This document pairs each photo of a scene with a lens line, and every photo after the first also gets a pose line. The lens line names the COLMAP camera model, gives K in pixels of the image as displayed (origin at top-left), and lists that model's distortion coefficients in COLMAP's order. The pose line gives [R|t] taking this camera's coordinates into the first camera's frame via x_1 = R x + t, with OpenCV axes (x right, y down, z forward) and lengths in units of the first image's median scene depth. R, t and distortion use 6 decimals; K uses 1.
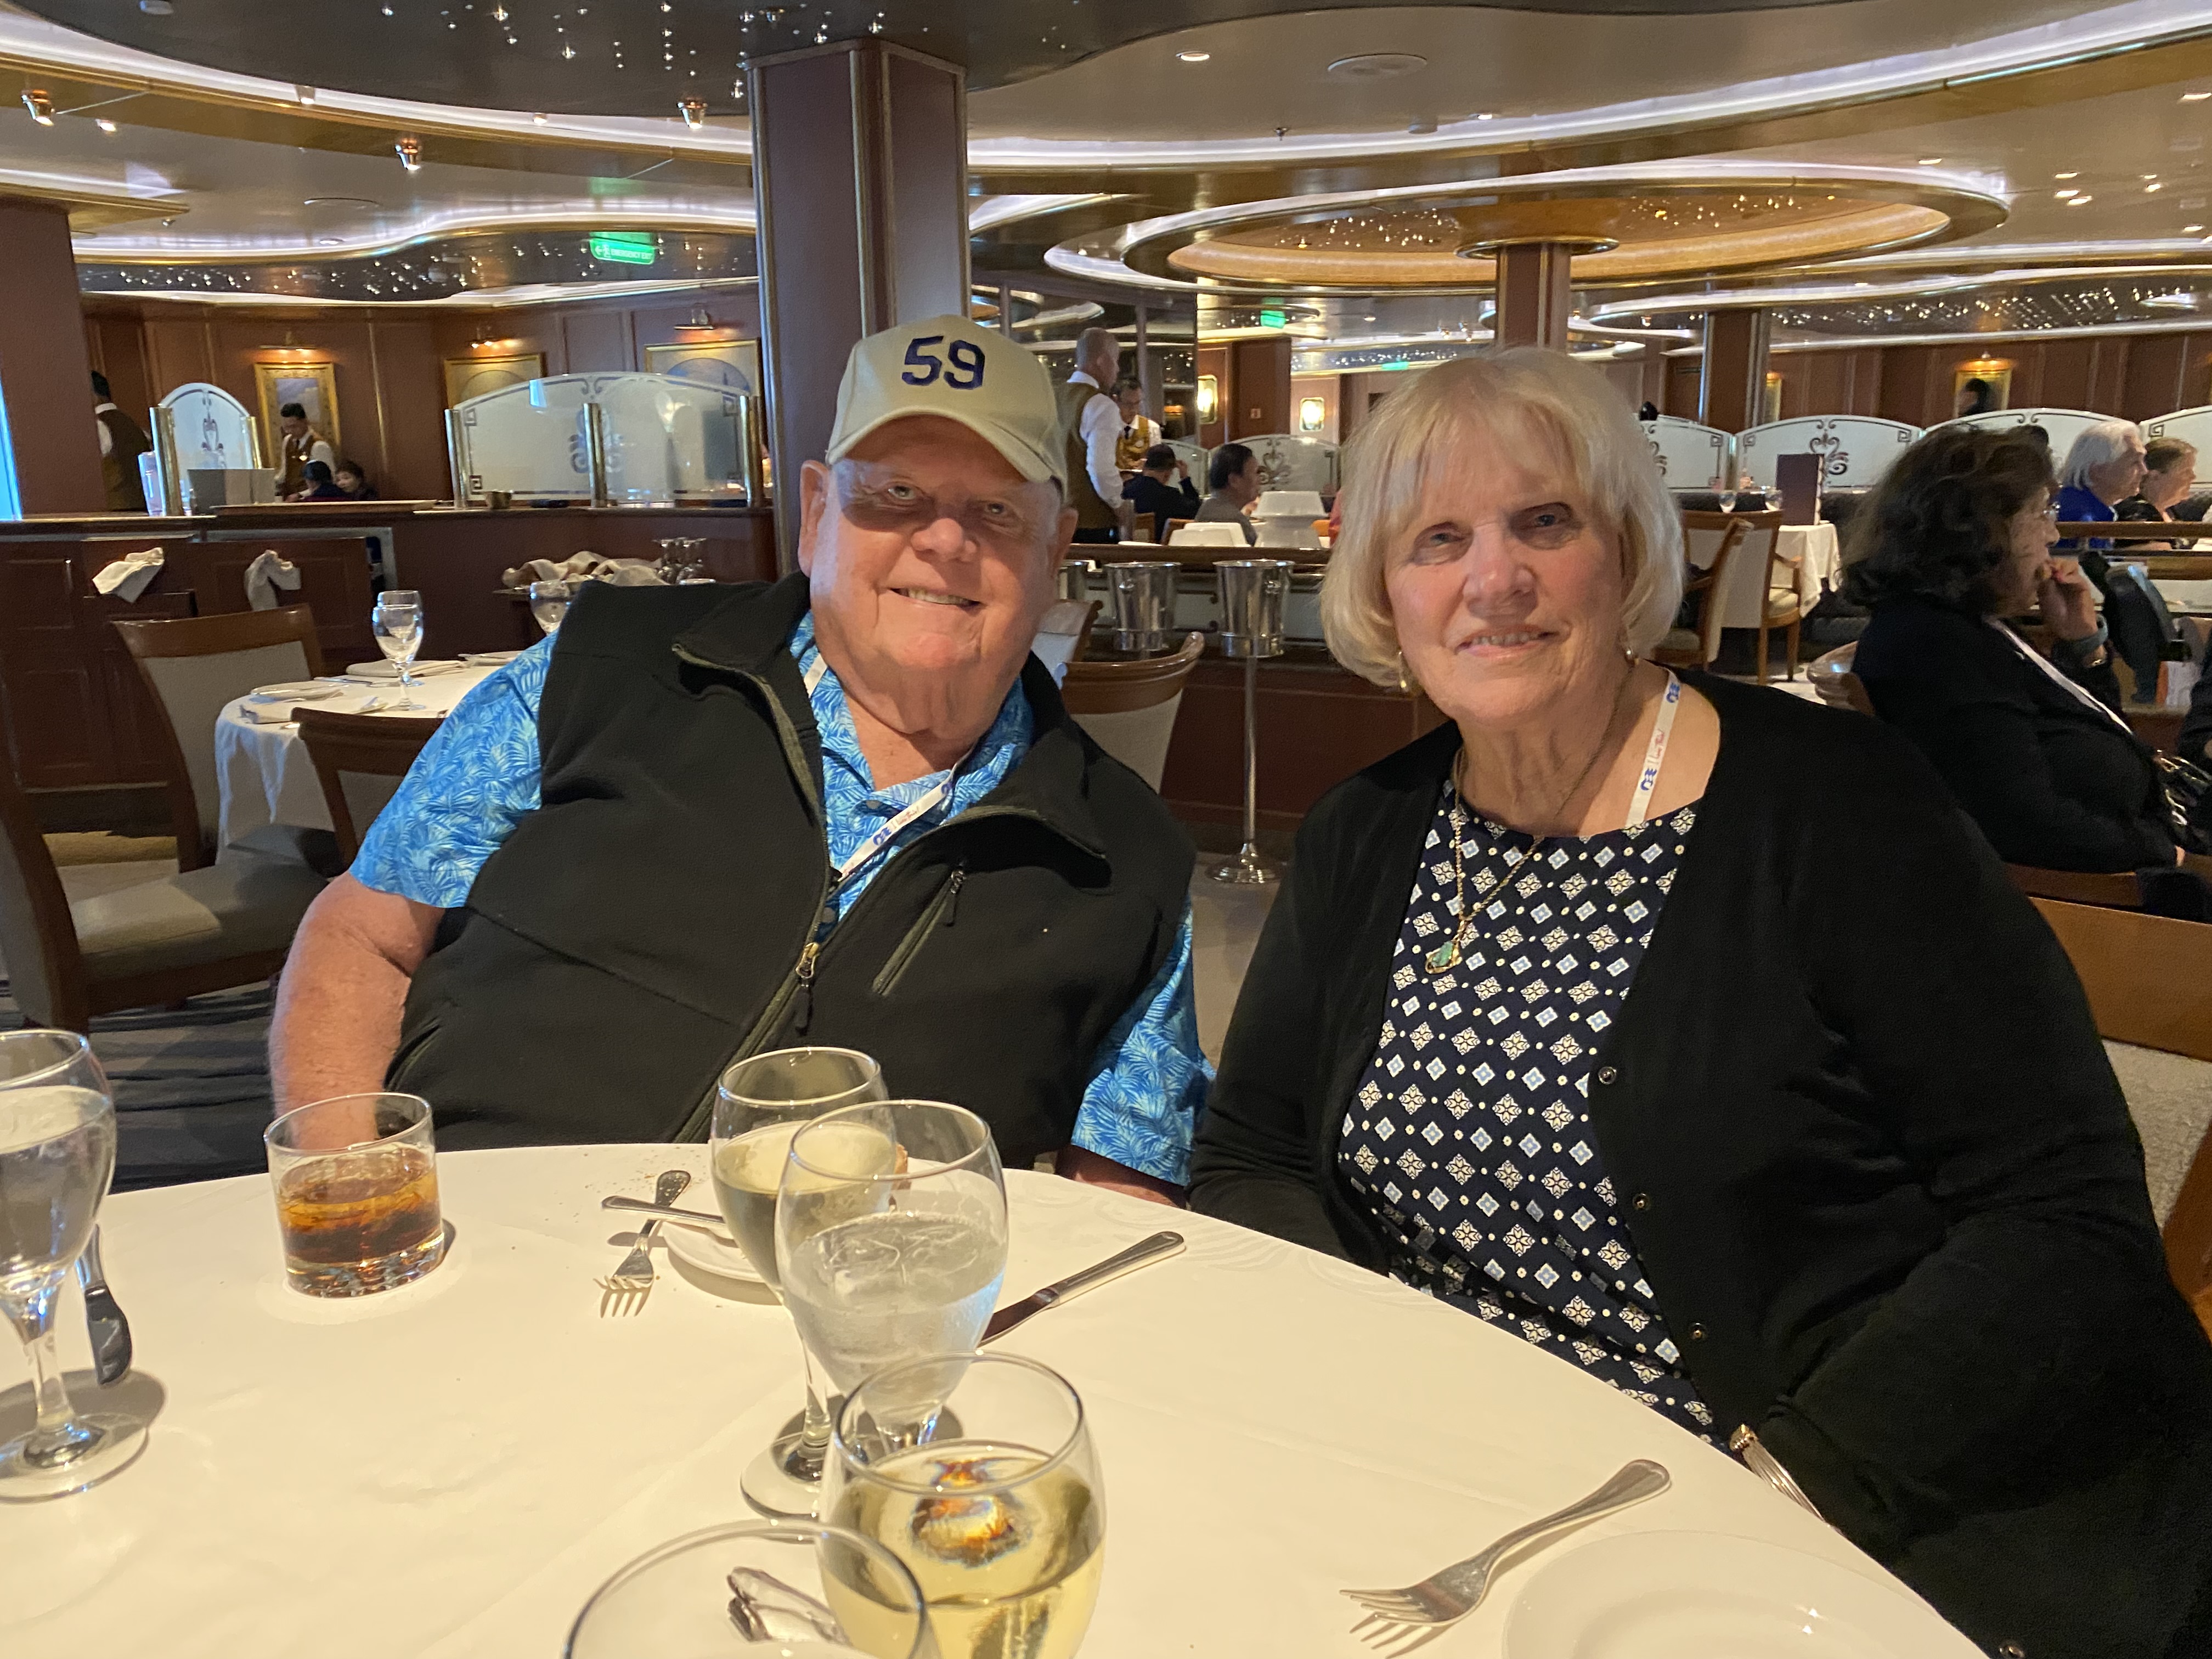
lens RADIAL K [[1796.9, 0, 1105.7], [0, 1796.9, 834.6], [0, 0, 1]] dist [0.003841, -0.006421]
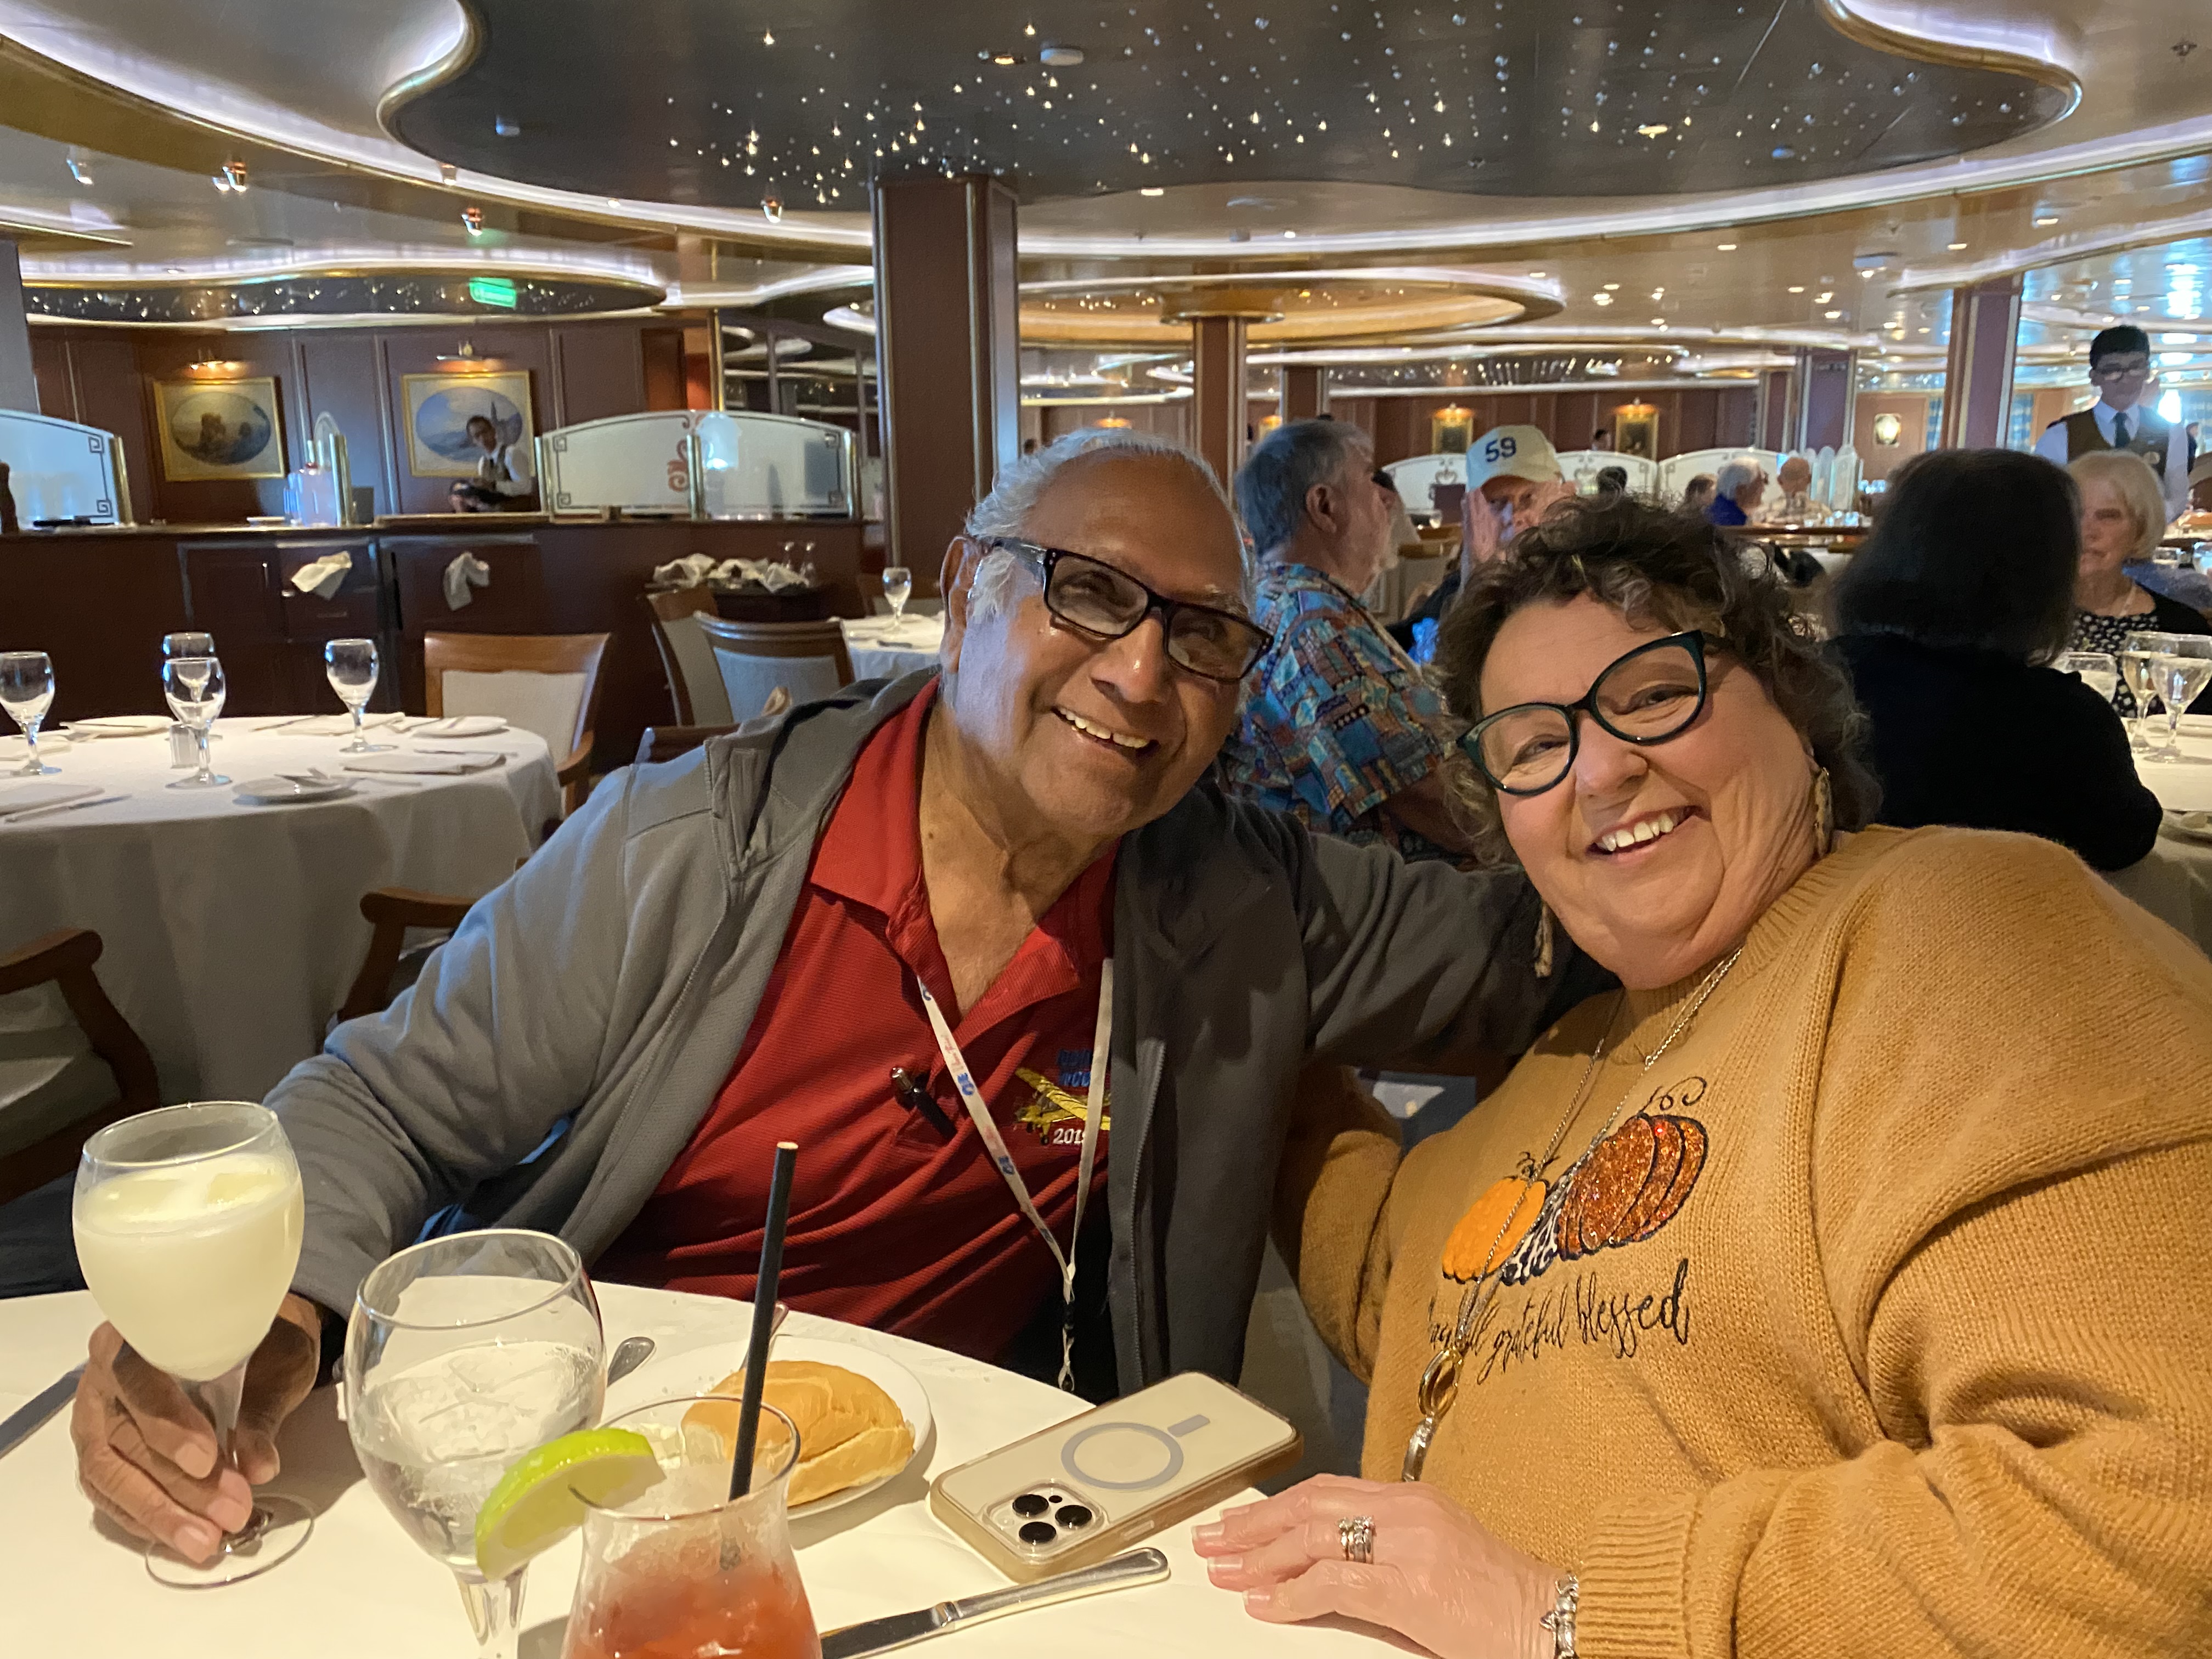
lens RADIAL K [[1716.2, 0, 1098.2], [0, 1716.2, 825.8], [0, 0, 1]] dist [0.006998, 0.003116]
pose [[0.952653, -0.051448, 0.299677, -0.255568], [0.054231, 0.998528, -0.000972, 0.029526], [-0.299186, 0.017178, 0.954040, -0.136398]]
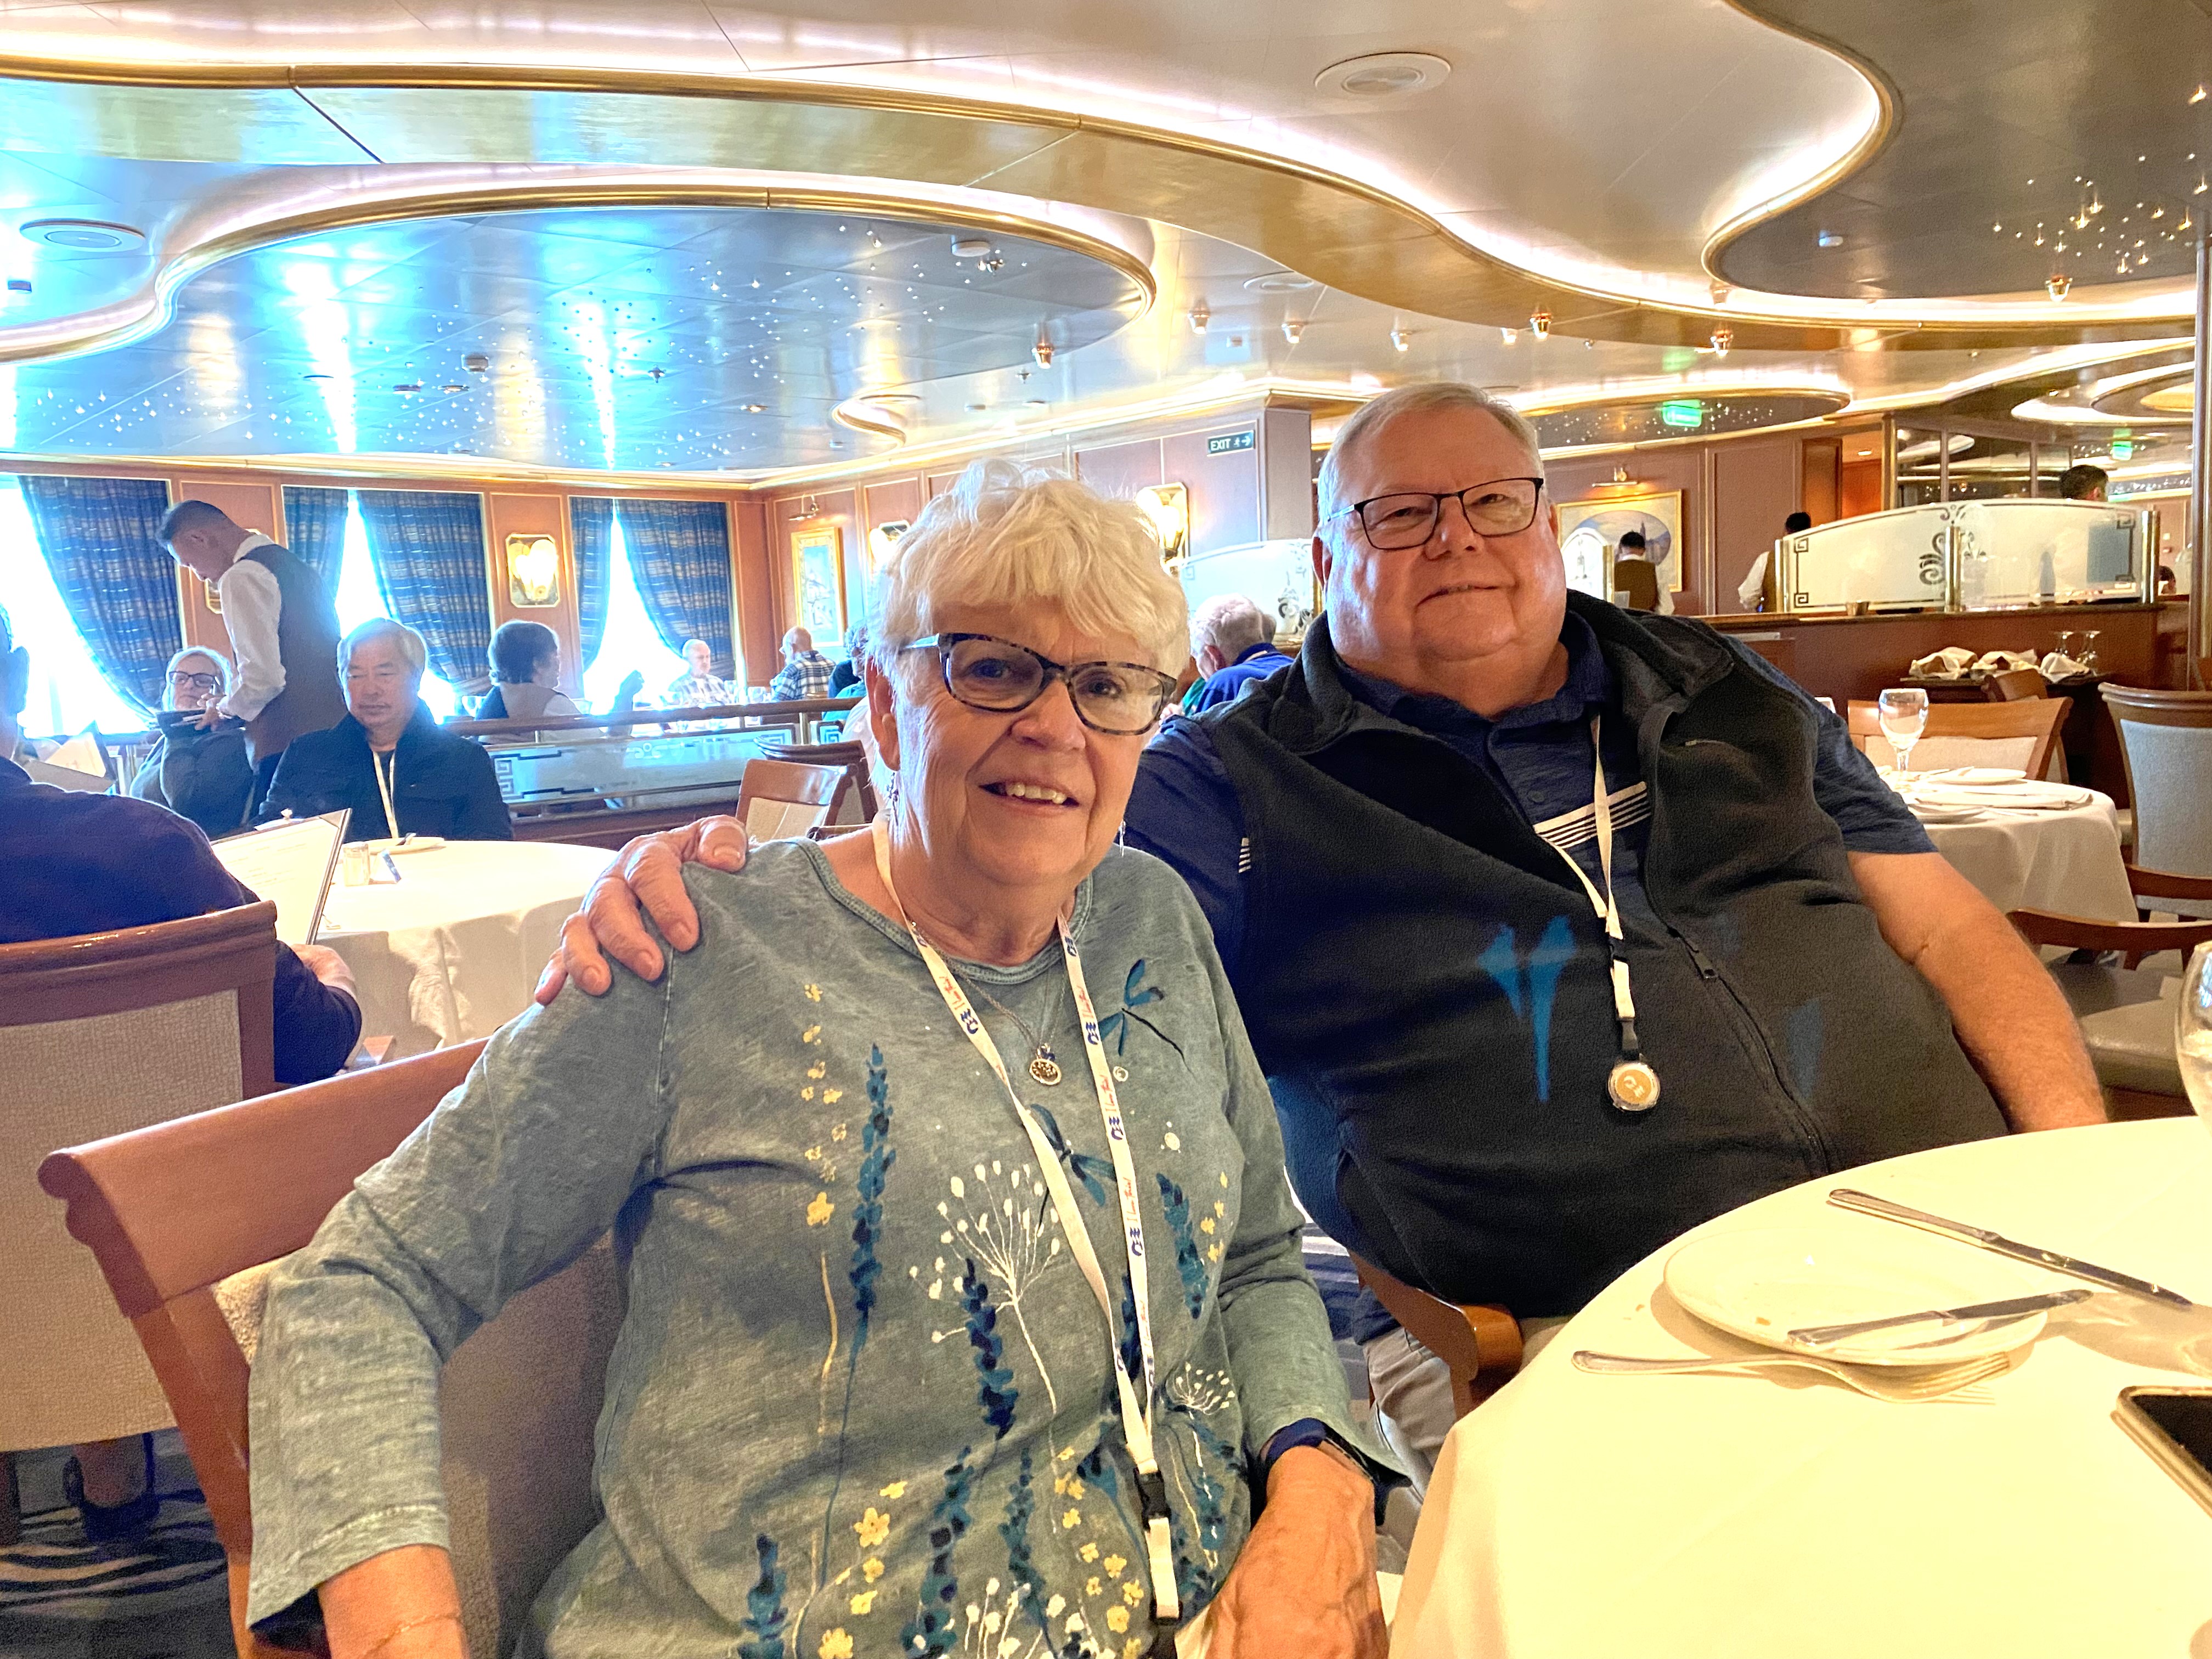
lens RADIAL K [[1716.2, 0, 1106.8], [0, 1716.2, 836.9], [0, 0, 1]] dist [0.006998, 0.003116]
pose [[0.965533, 0.000325, -0.260280, -0.350860], [-0.021303, 0.996743, -0.077784, 0.046211], [0.259407, 0.080648, 0.962395, -0.161229]]
